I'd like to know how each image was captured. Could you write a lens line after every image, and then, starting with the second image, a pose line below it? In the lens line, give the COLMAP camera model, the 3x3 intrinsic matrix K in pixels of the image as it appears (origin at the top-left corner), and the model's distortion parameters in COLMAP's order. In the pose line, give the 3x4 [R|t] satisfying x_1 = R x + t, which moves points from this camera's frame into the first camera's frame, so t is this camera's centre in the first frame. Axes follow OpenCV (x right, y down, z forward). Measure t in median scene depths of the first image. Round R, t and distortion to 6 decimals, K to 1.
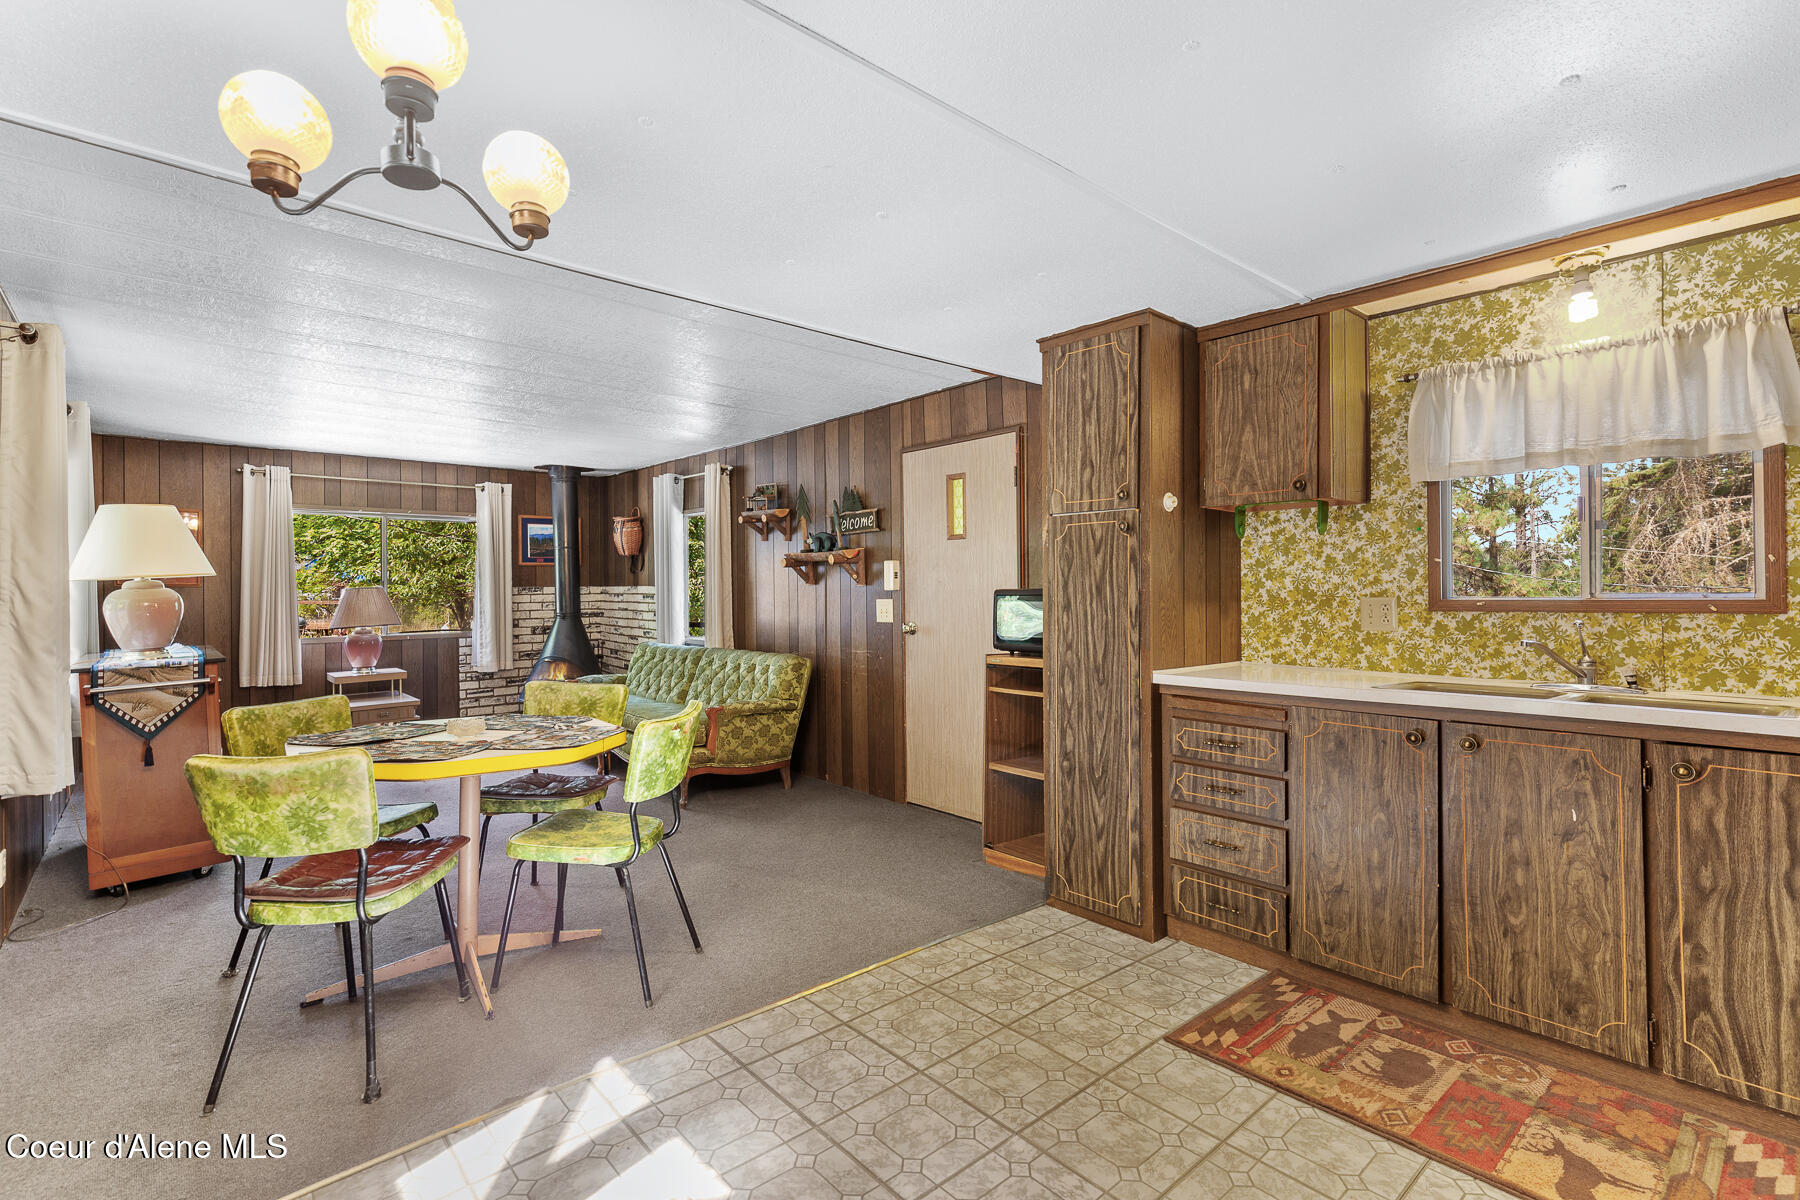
lens RADIAL K [[817.8, 0, 911.6], [0, 817.8, 591.0], [0, 0, 1]] dist [-0.001000, 0.000835]
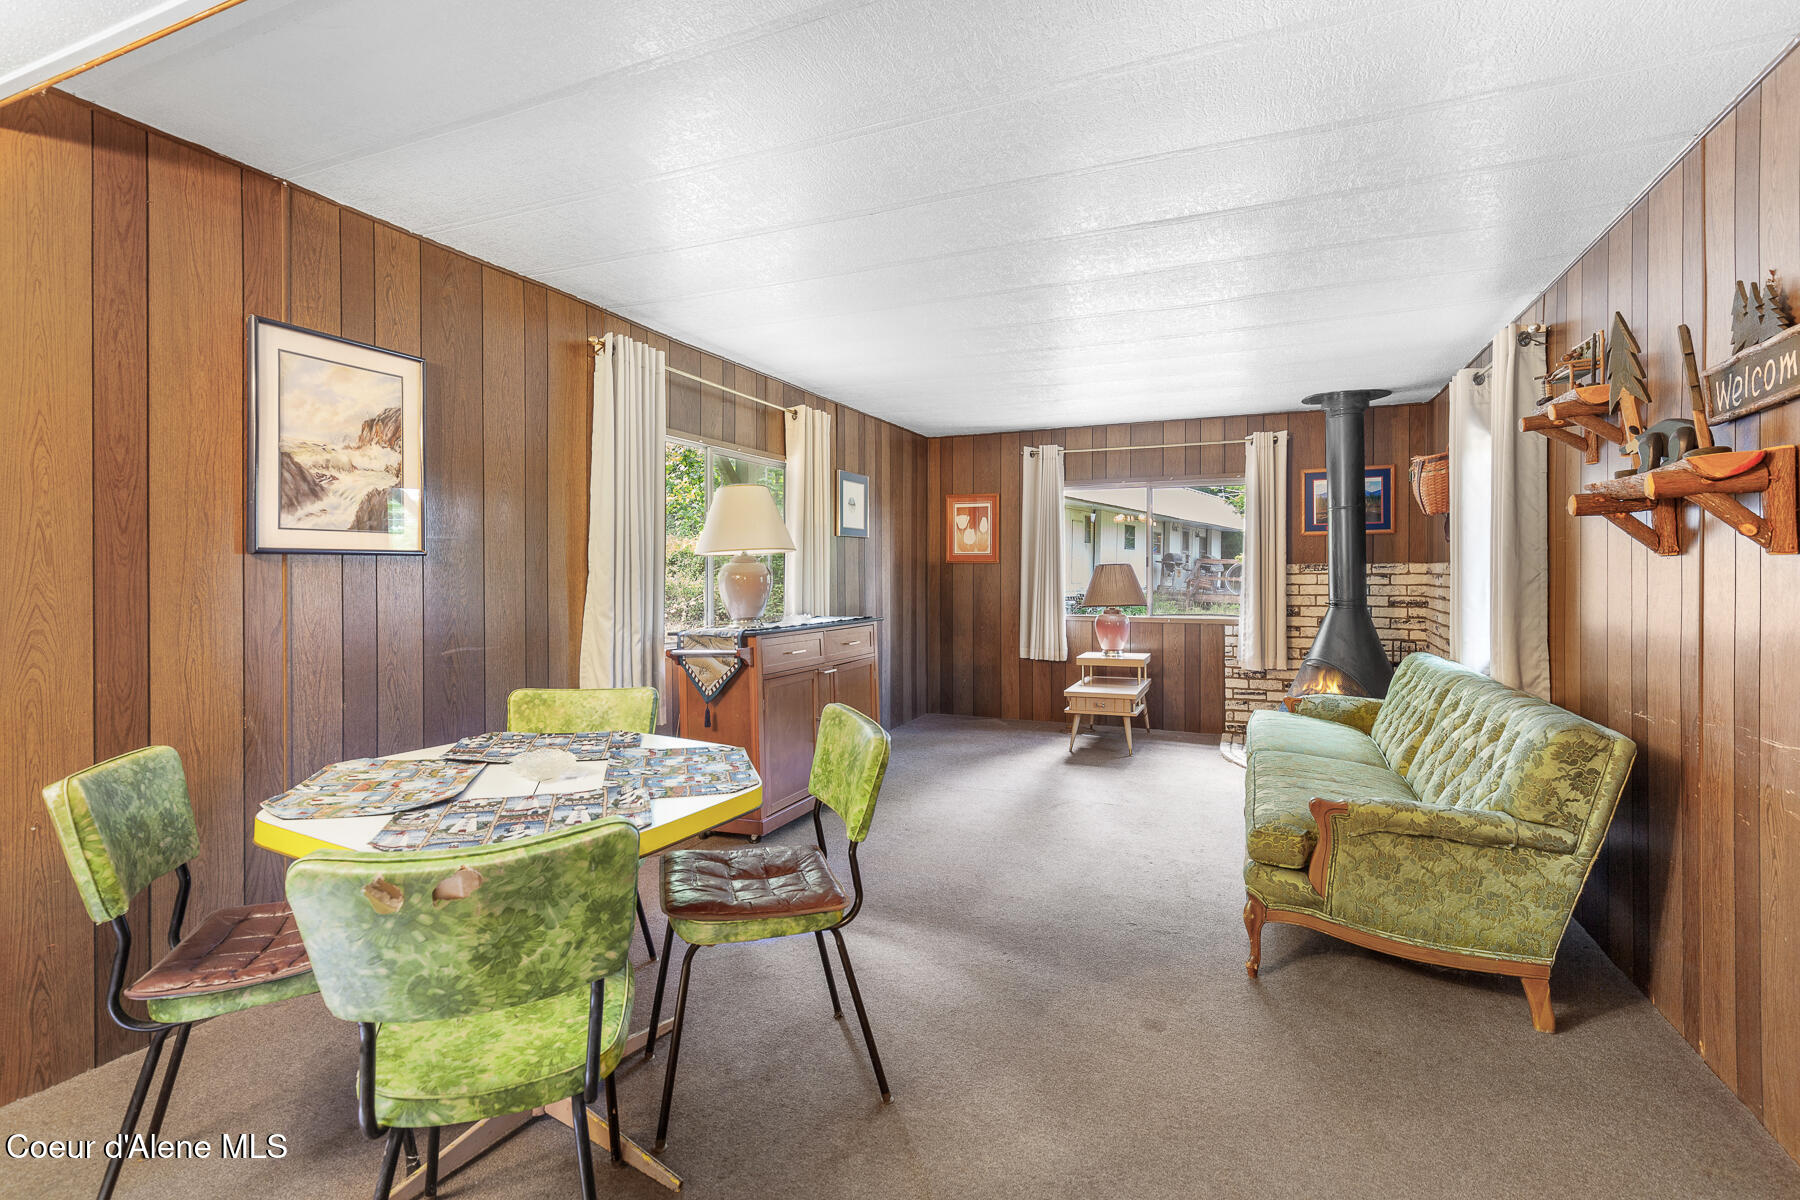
lens RADIAL K [[817.8, 0, 898.8], [0, 817.8, 573.0], [0, 0, 1]] dist [-0.001000, 0.000835]
pose [[0.407827, 0.010205, -0.913002, 0.077890], [-0.006973, 0.999943, 0.008063, 0.000189], [0.913033, 0.003078, 0.407875, 0.401761]]
